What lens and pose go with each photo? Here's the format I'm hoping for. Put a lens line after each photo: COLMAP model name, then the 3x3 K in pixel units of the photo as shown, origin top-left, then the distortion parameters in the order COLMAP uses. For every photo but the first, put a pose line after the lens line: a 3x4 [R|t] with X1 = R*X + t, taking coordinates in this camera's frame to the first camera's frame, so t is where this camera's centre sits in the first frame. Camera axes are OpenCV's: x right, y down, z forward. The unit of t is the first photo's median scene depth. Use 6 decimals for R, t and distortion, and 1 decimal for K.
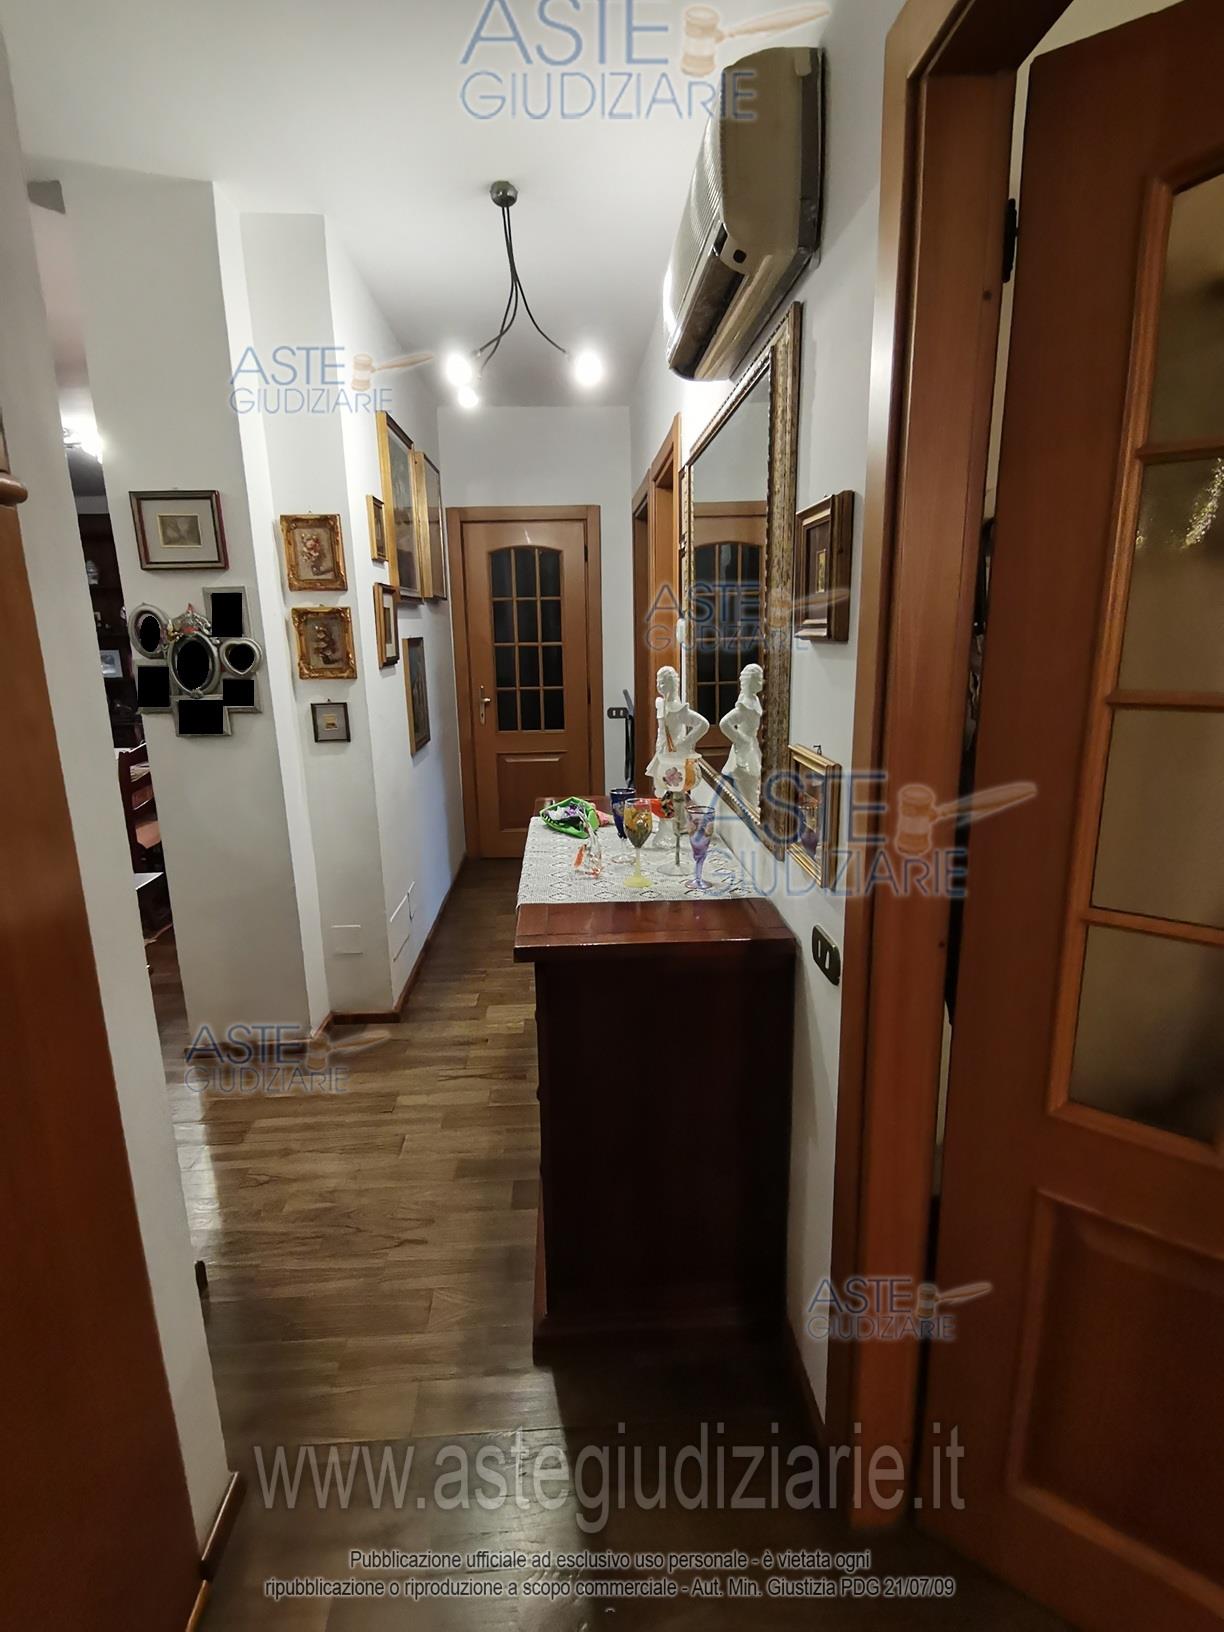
lens RADIAL K [[825.8, 0, 605.8], [0, 825.8, 815.0], [0, 0, 1]] dist [0.025920, -0.016656]
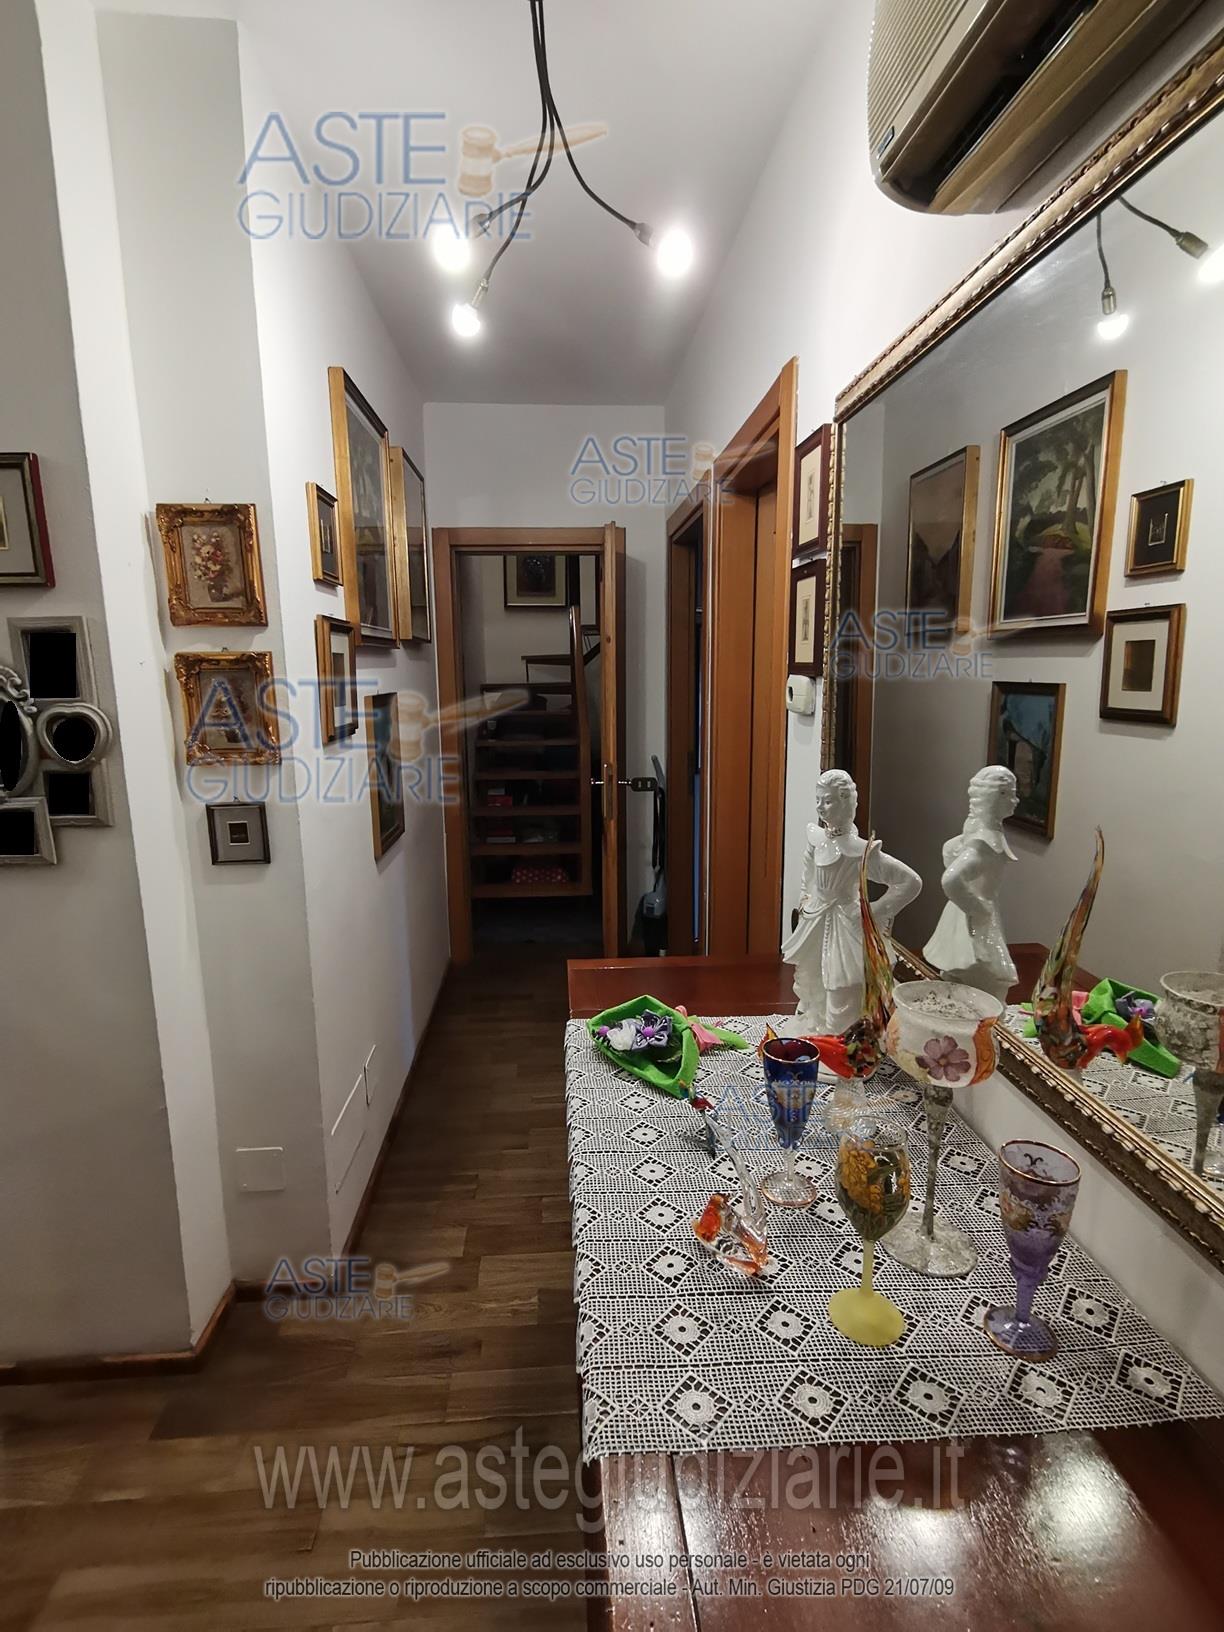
lens RADIAL K [[825.8, 0, 612.3], [0, 825.8, 813.2], [0, 0, 1]] dist [0.025920, -0.016656]
pose [[0.999669, 0.006029, 0.025003, -0.064492], [-0.004694, 0.998578, -0.053102, -0.095146], [-0.025288, 0.052967, 0.998276, 0.364911]]
